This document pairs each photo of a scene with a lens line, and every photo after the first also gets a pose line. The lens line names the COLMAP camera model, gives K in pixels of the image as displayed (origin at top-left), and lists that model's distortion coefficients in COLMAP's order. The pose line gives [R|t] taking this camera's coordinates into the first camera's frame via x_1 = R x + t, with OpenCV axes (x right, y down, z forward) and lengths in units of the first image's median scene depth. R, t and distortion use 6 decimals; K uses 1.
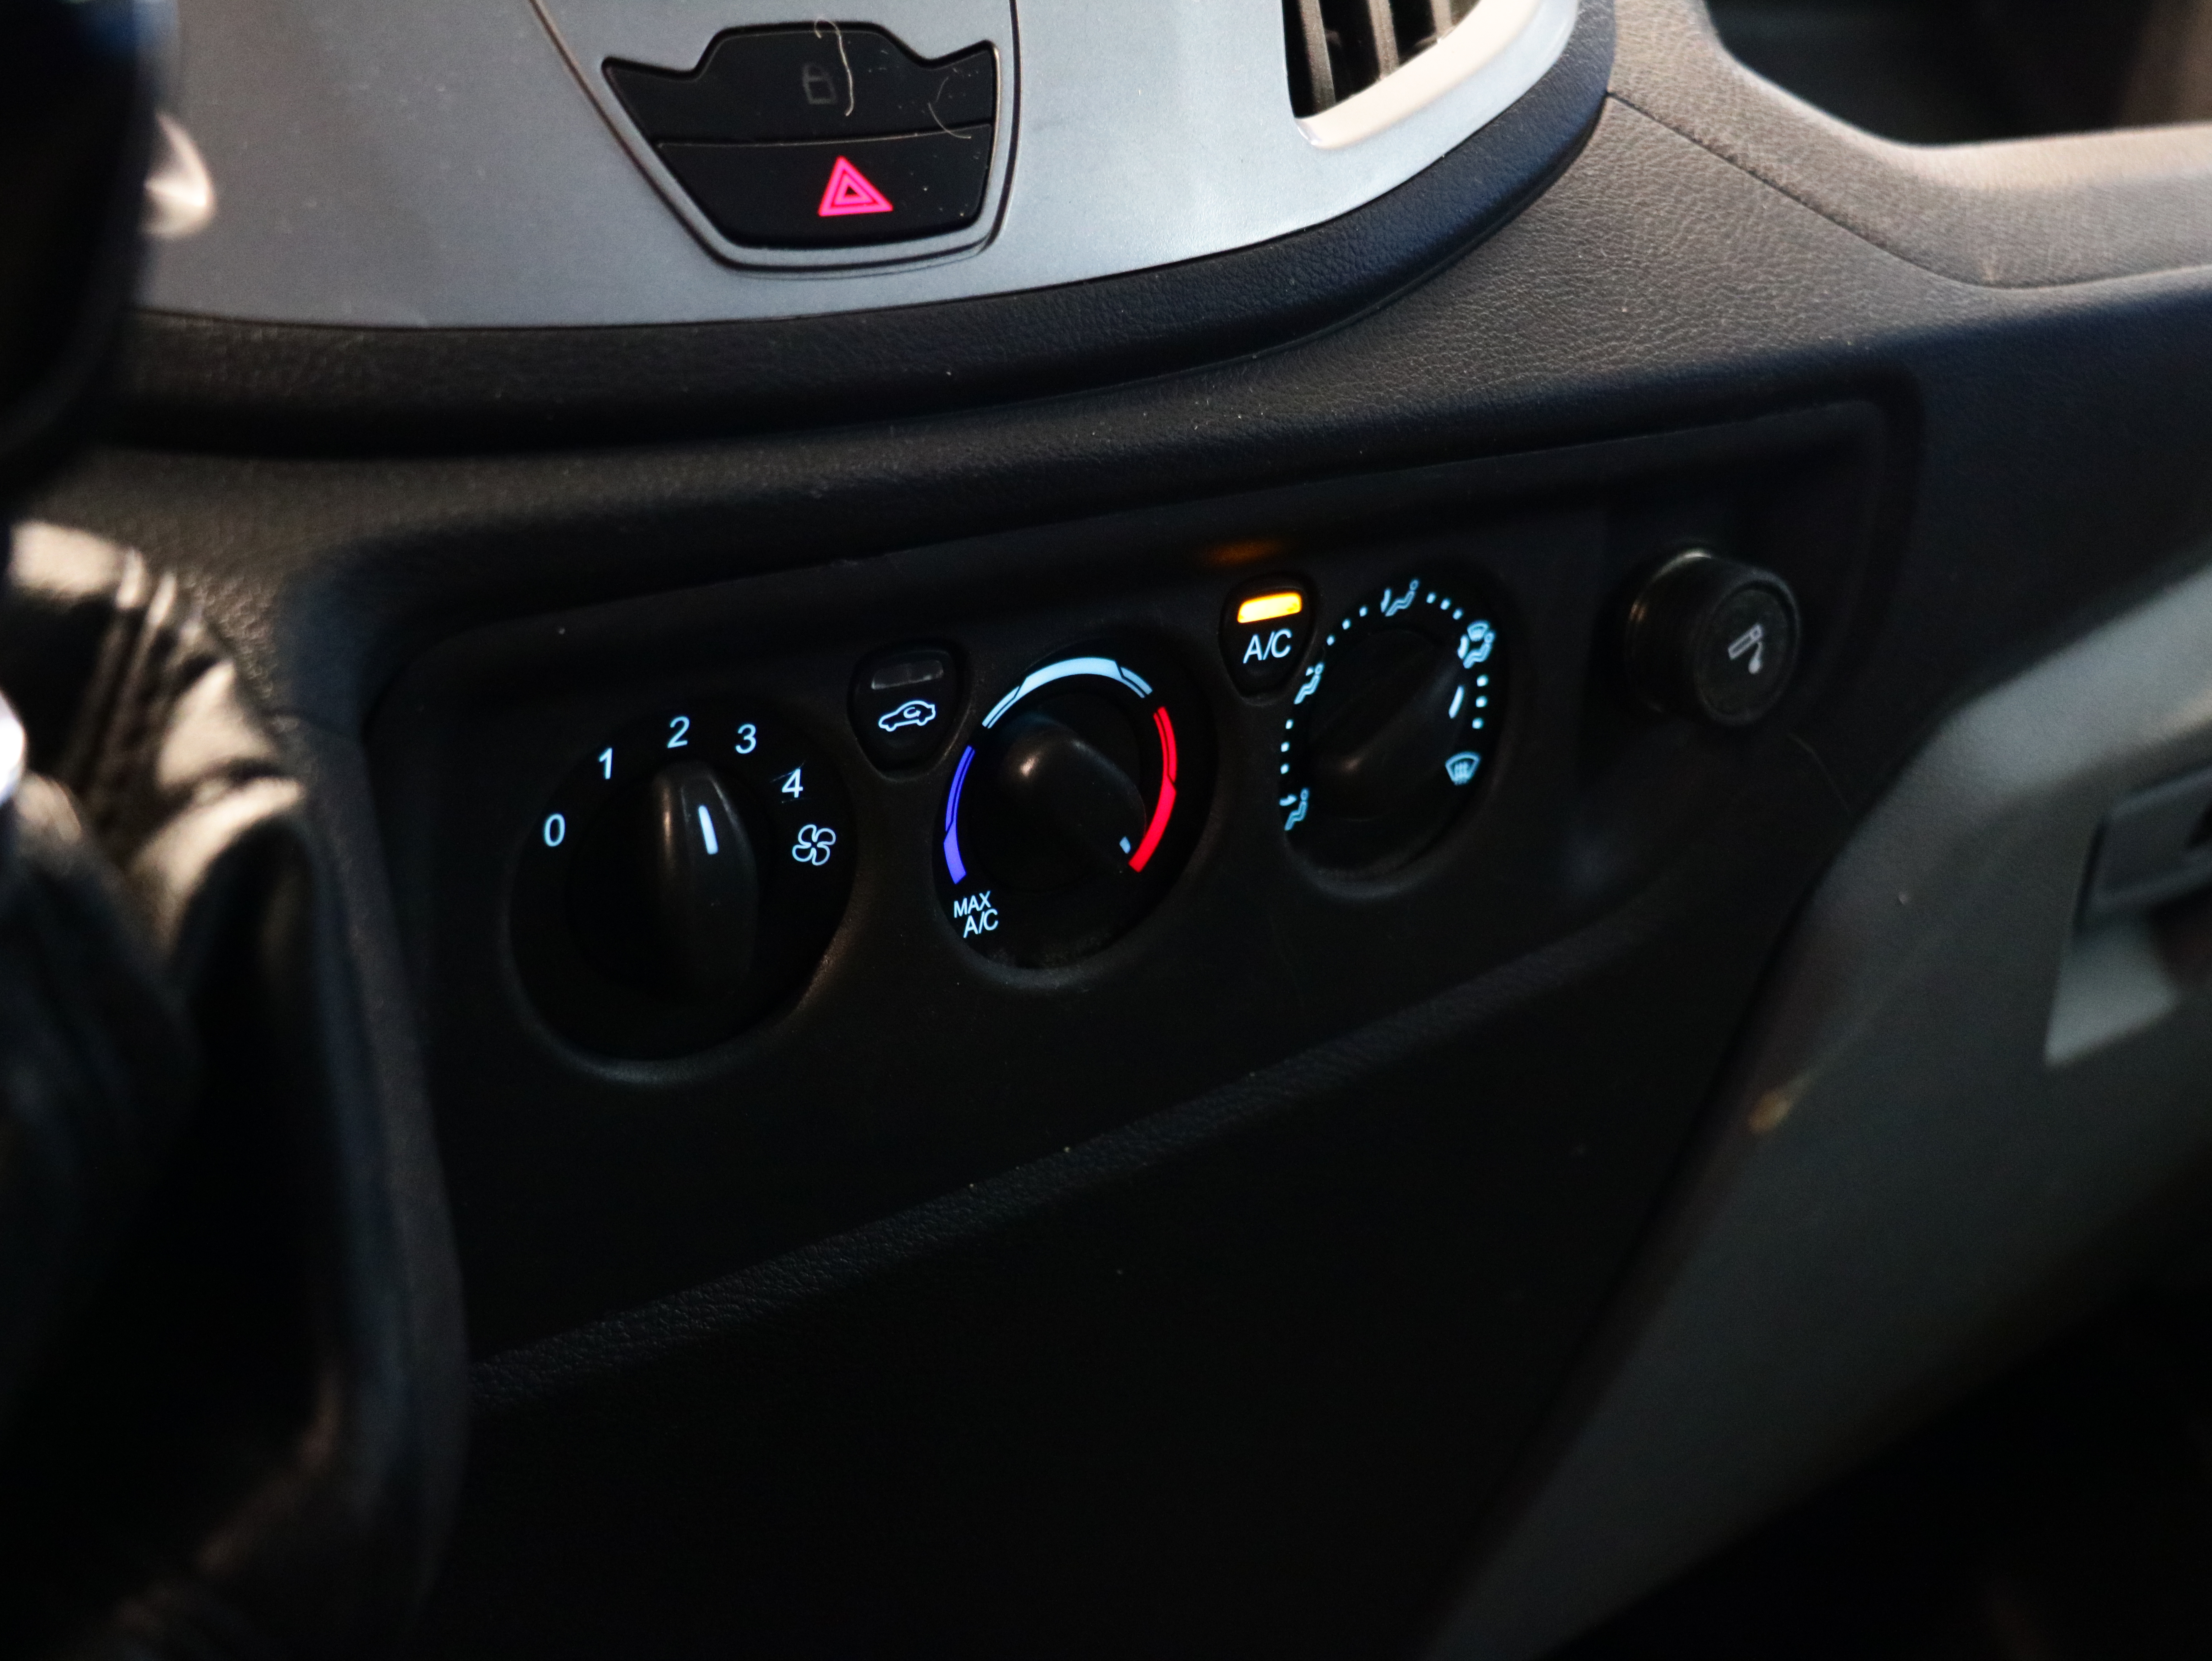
lens RADIAL K [[3484.4, 0, 1107.1], [0, 3484.4, 700.4], [0, 0, 1]] dist [0.022462, 0.097587]
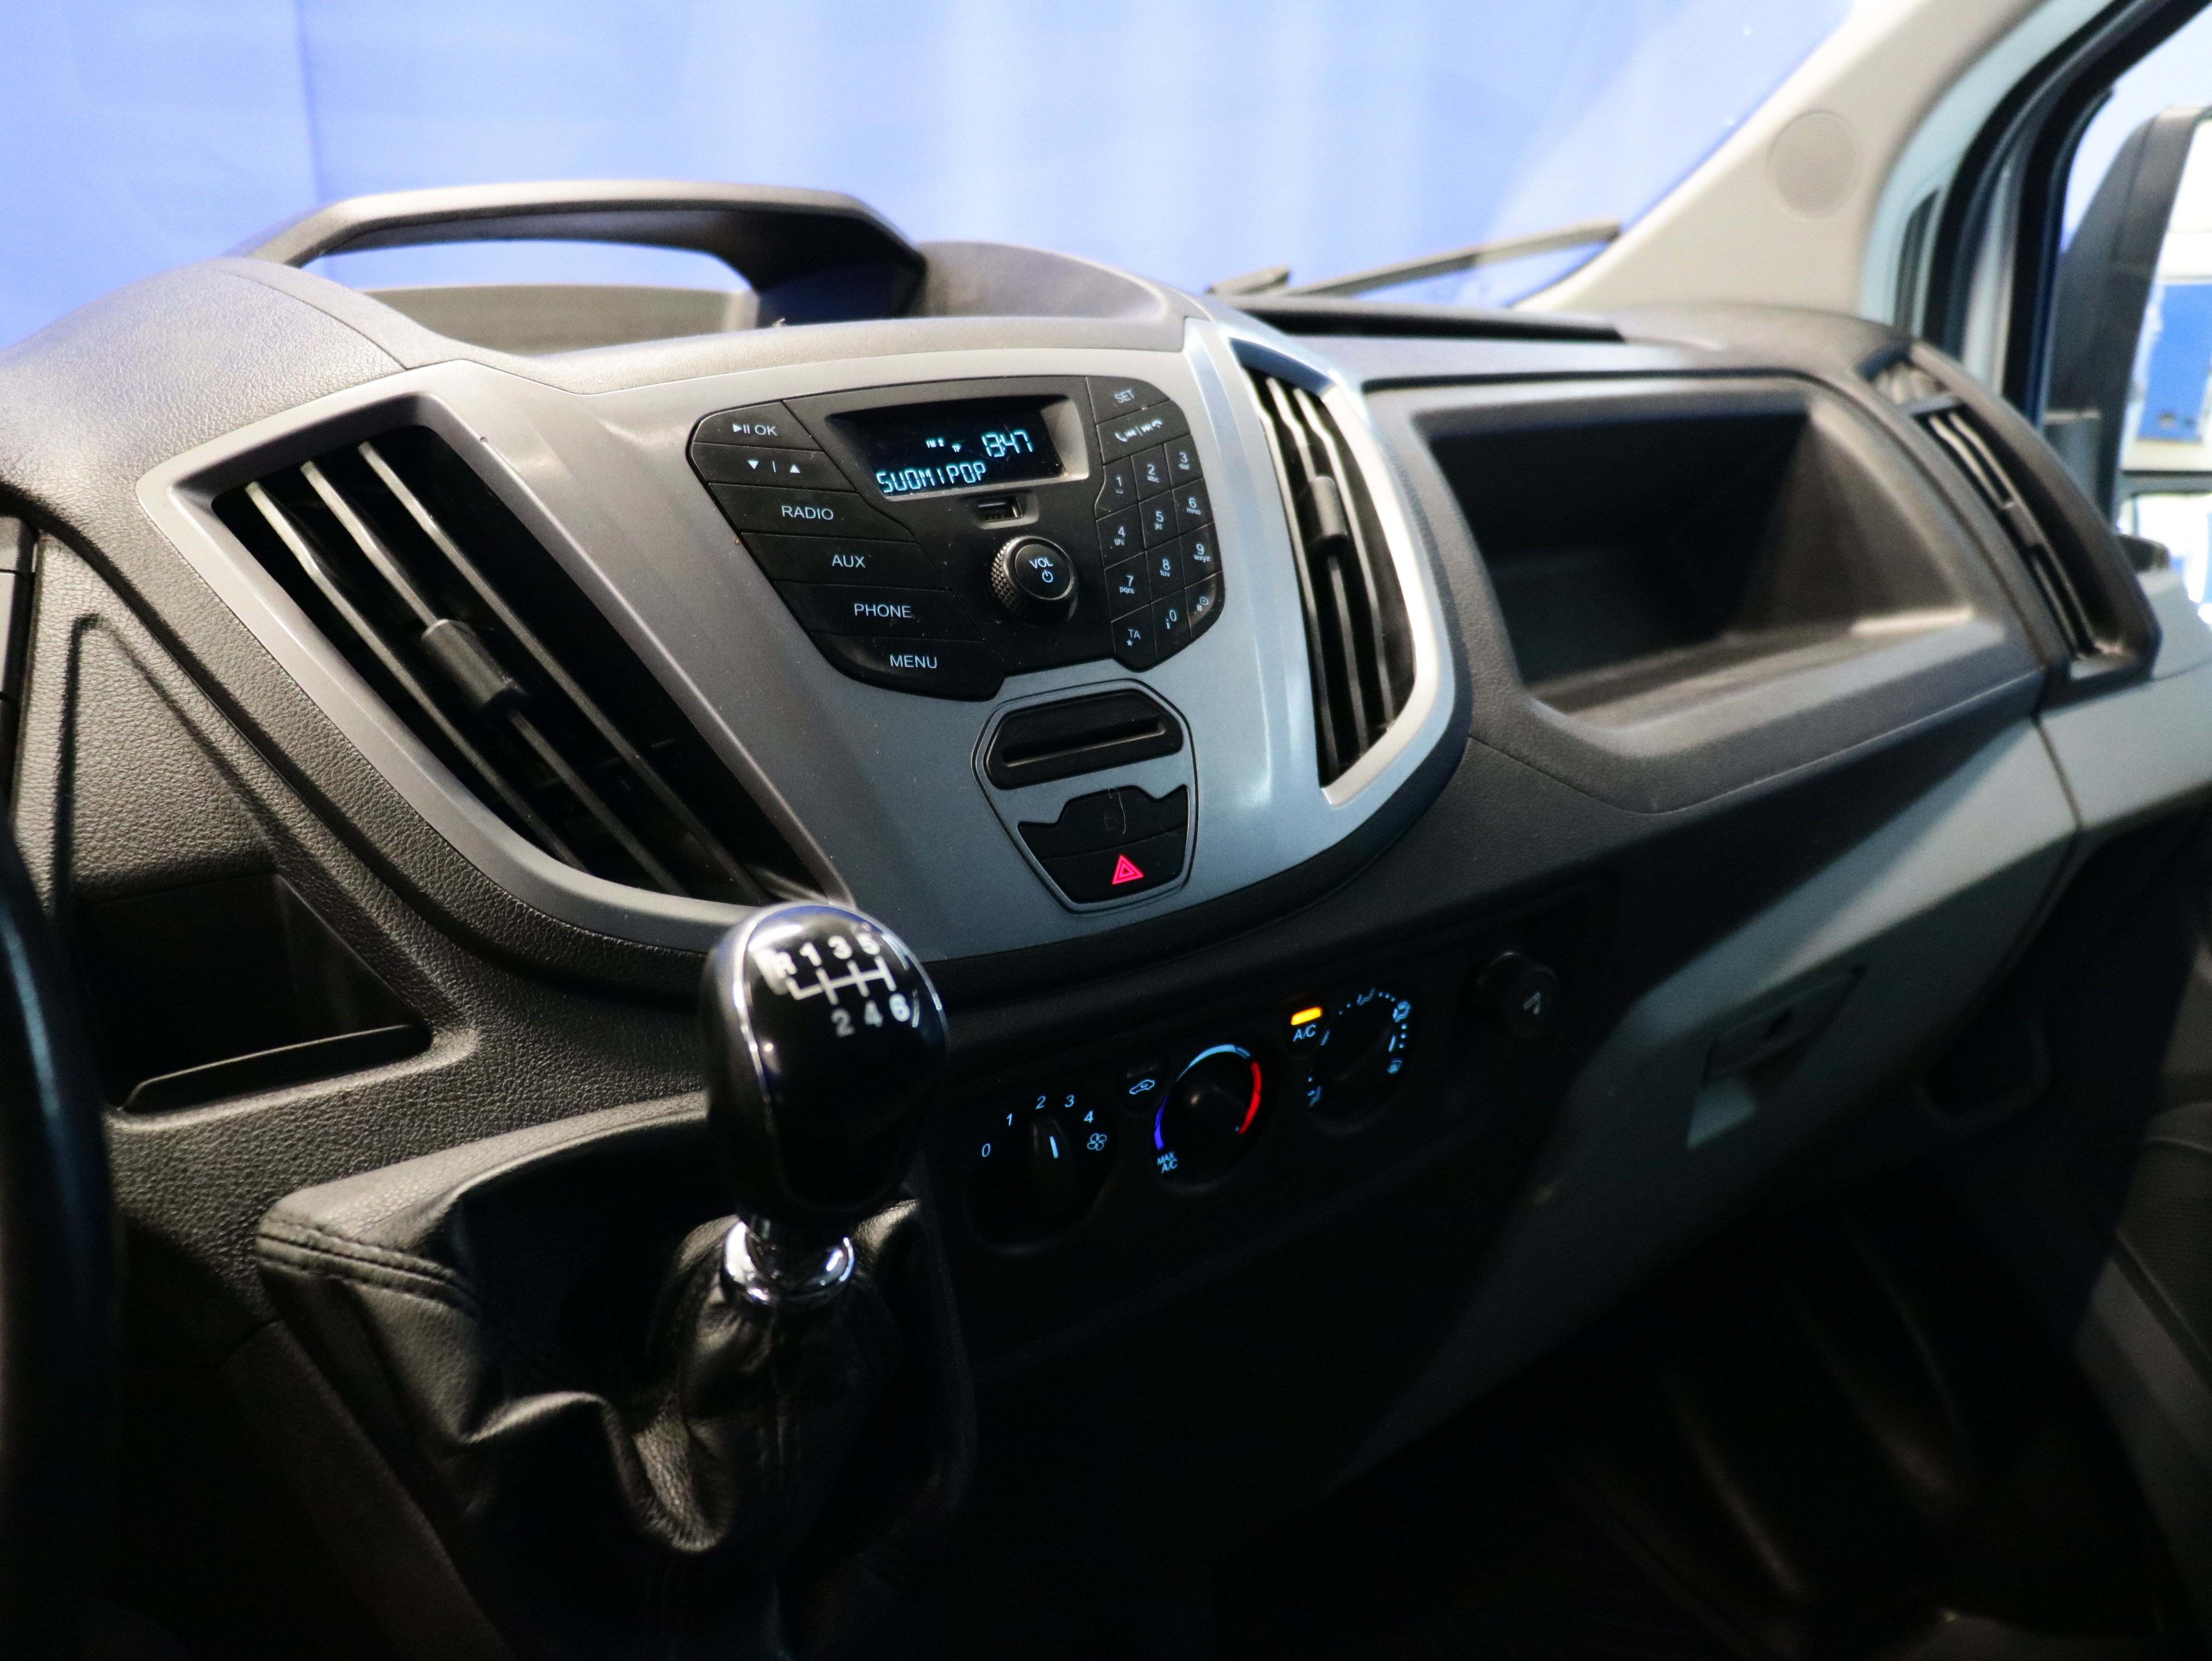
lens RADIAL K [[2140.7, 0, 1106.0], [0, 2140.7, 830.5], [0, 0, 1]] dist [-0.025884, 0.268414]
pose [[0.999822, 0.006227, -0.017831, -0.051874], [-0.005528, 0.999224, 0.038990, -0.187381], [0.018060, -0.038885, 0.999080, -0.292288]]
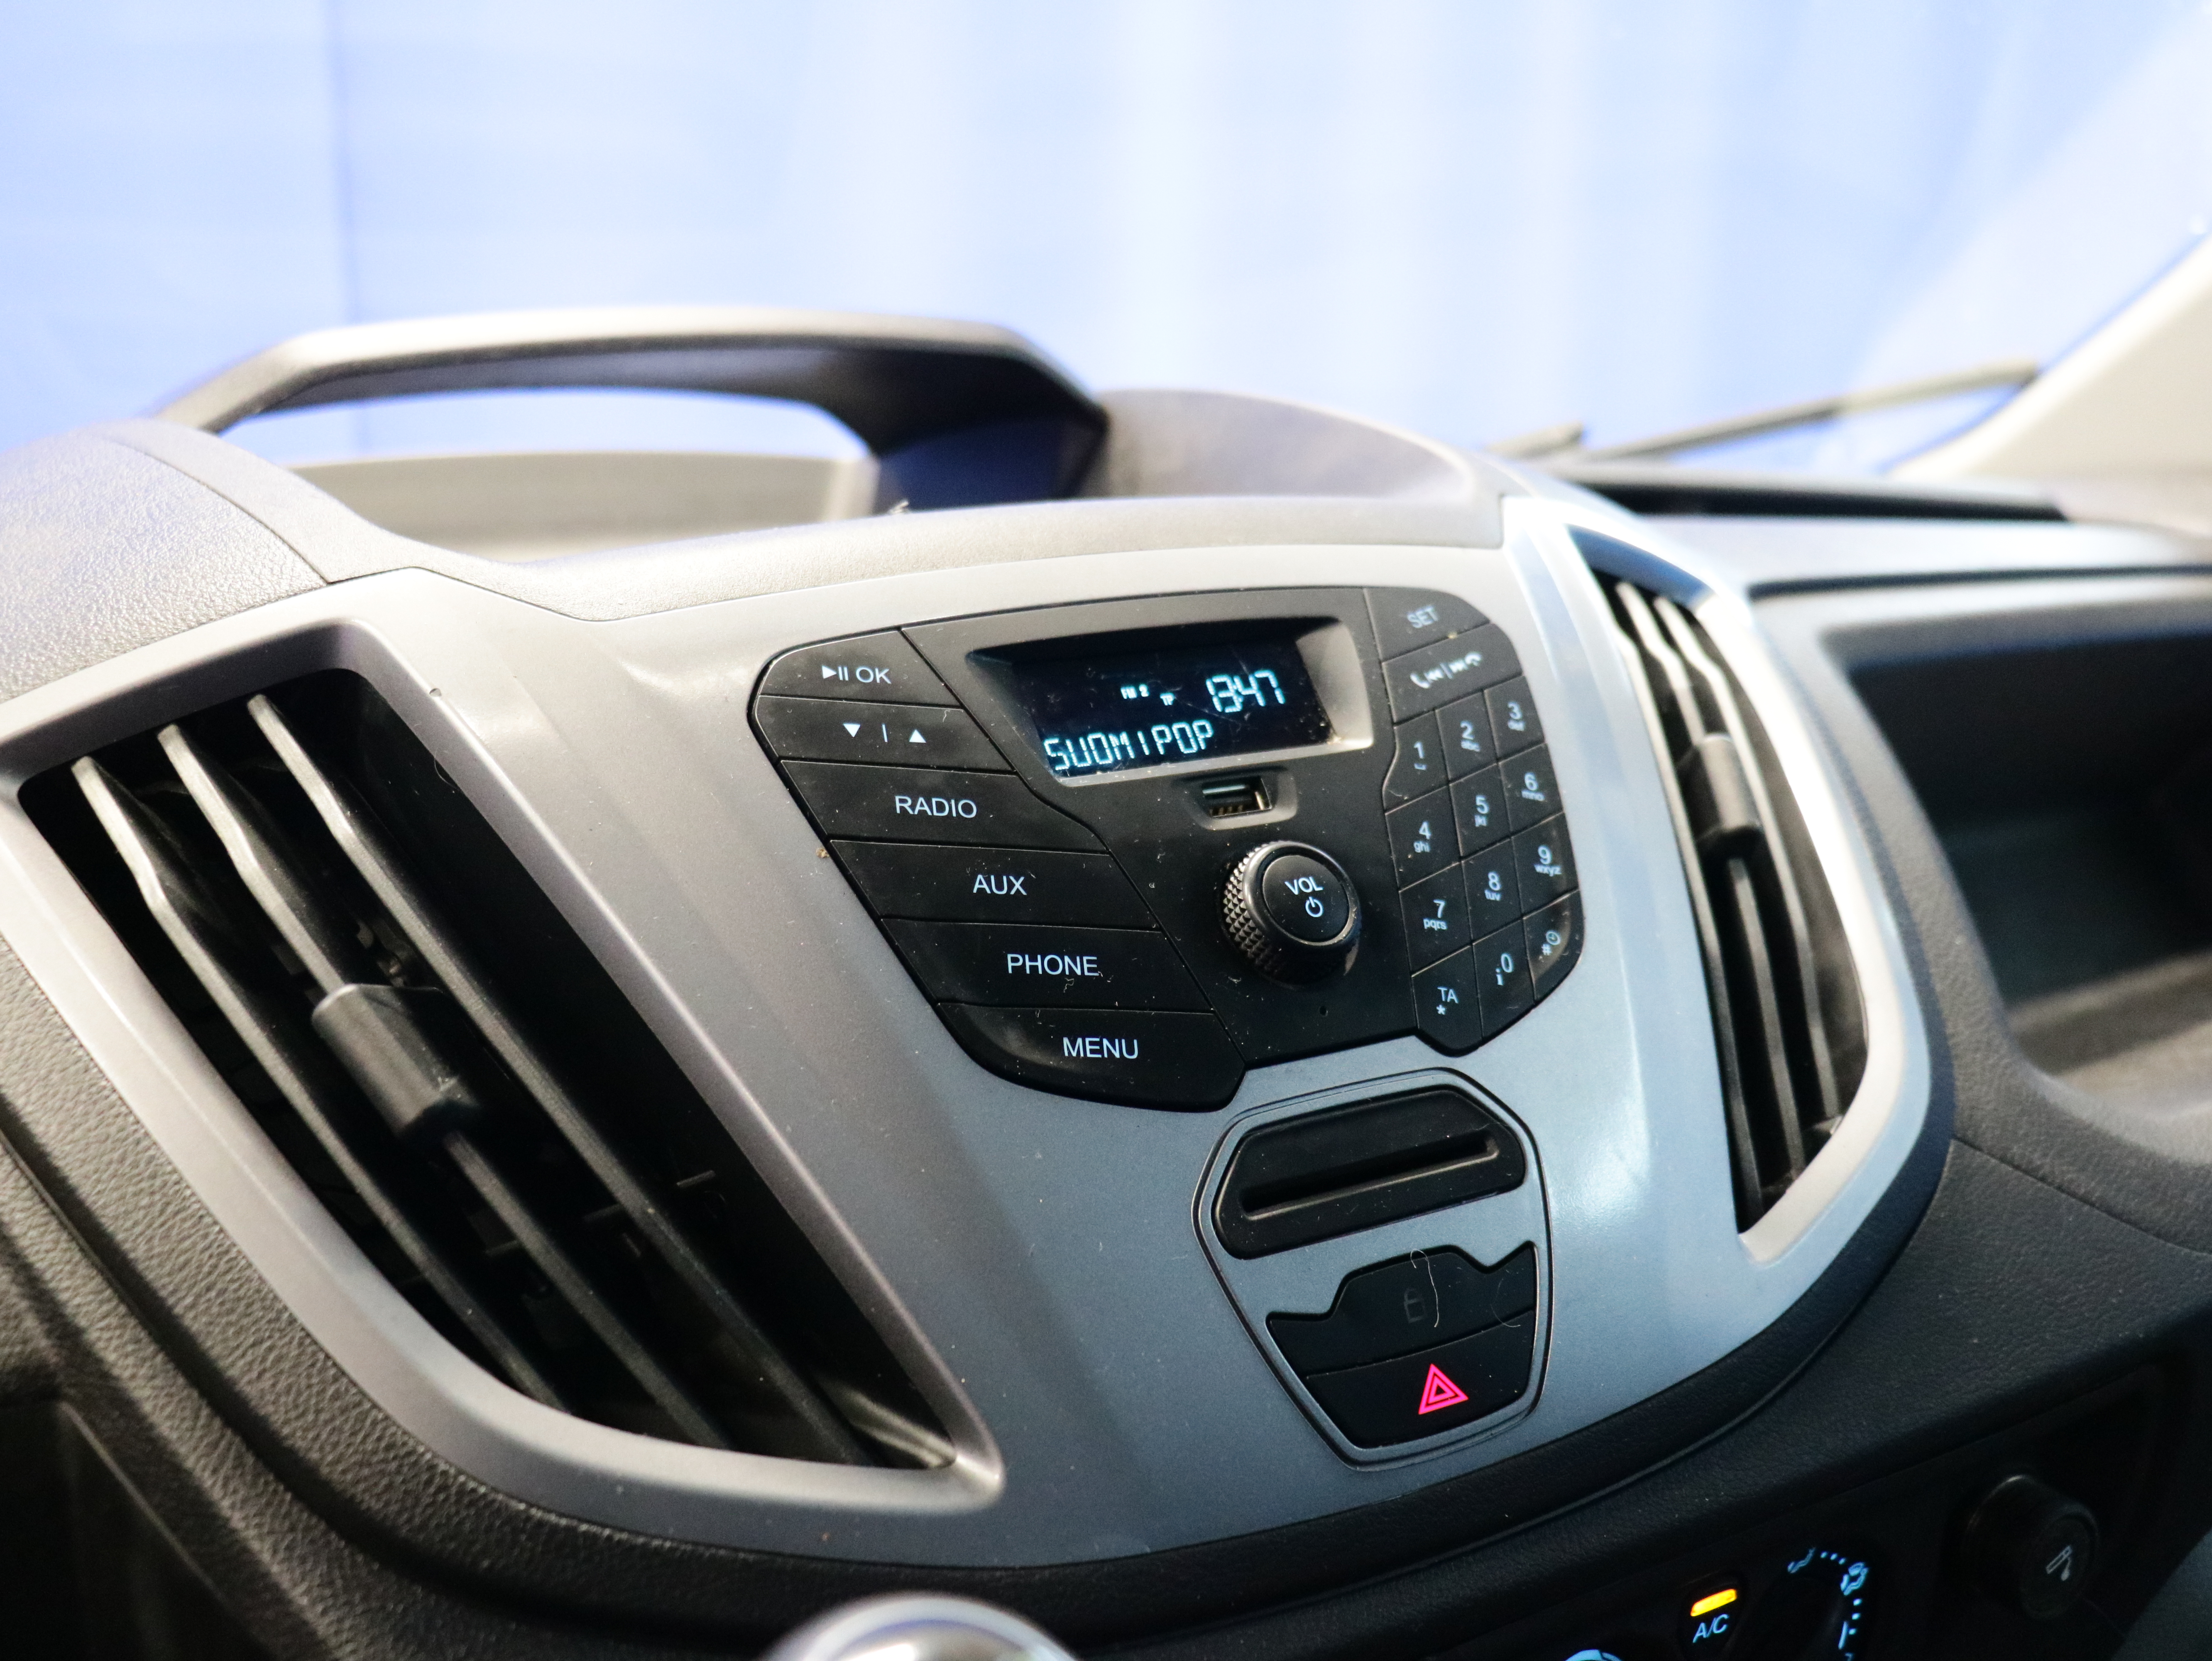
lens RADIAL K [[2710.7, 0, 1106.0], [0, 2710.7, 830.5], [0, 0, 1]] dist [-0.008159, 0.034958]
pose [[0.995748, 0.012318, -0.091291, -0.091096], [-0.018559, 0.997524, -0.067836, -0.240983], [0.090229, 0.069242, 0.993511, -0.054833]]
